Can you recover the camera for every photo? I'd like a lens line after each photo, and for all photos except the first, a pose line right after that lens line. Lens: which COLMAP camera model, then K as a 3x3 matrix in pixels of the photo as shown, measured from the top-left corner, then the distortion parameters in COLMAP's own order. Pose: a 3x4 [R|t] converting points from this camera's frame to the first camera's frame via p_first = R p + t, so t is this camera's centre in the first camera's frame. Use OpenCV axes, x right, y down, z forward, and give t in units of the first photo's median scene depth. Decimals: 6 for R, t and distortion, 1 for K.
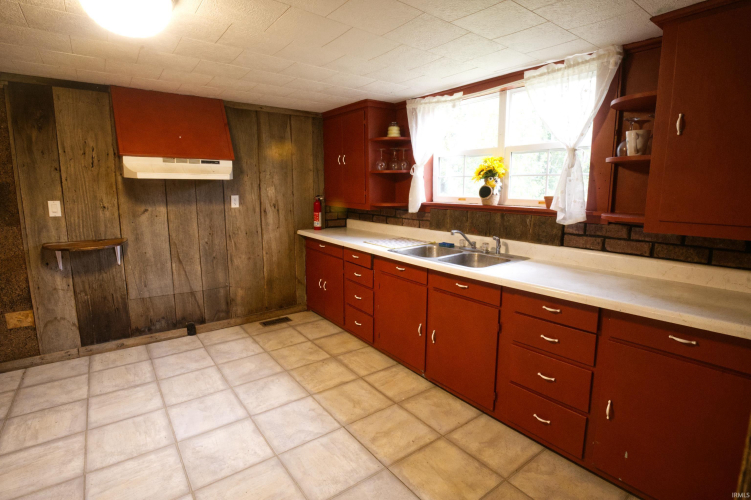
lens RADIAL K [[368.6, 0, 374.4], [0, 368.6, 248.5], [0, 0, 1]] dist [-0.028077, 0.003862]
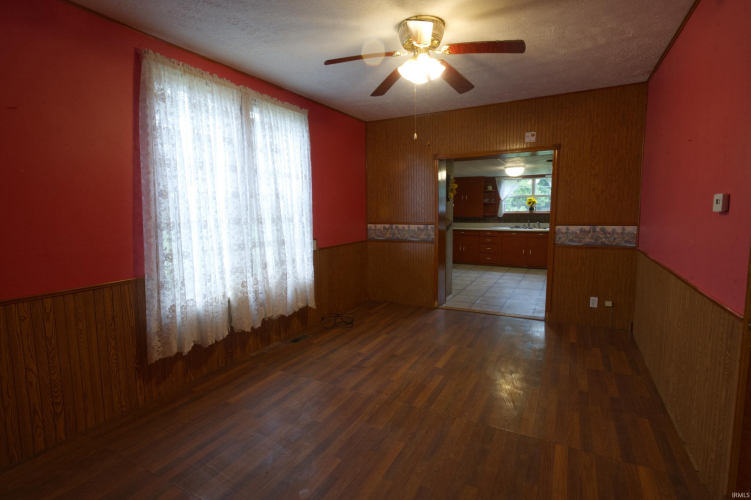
lens RADIAL K [[368.6, 0, 369.7], [0, 368.6, 249.3], [0, 0, 1]] dist [-0.028077, 0.003862]
pose [[0.900753, -0.064108, 0.429575, -2.149700], [0.089489, 0.995219, -0.039123, 0.178051], [-0.425013, 0.073682, 0.902183, -1.148321]]
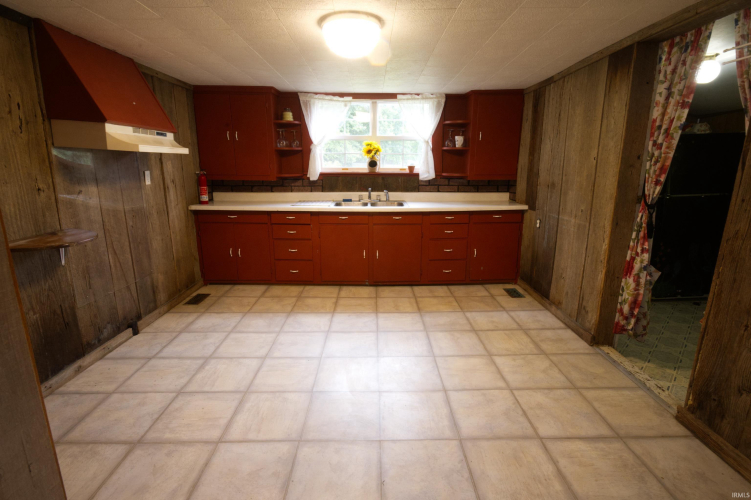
lens RADIAL K [[368.6, 0, 378.7], [0, 368.6, 253.0], [0, 0, 1]] dist [-0.028077, 0.003862]
pose [[0.579108, -0.196510, 0.791212, -0.938541], [0.132795, 0.980290, 0.146275, -0.003312], [-0.804362, 0.020360, 0.593790, 0.023499]]
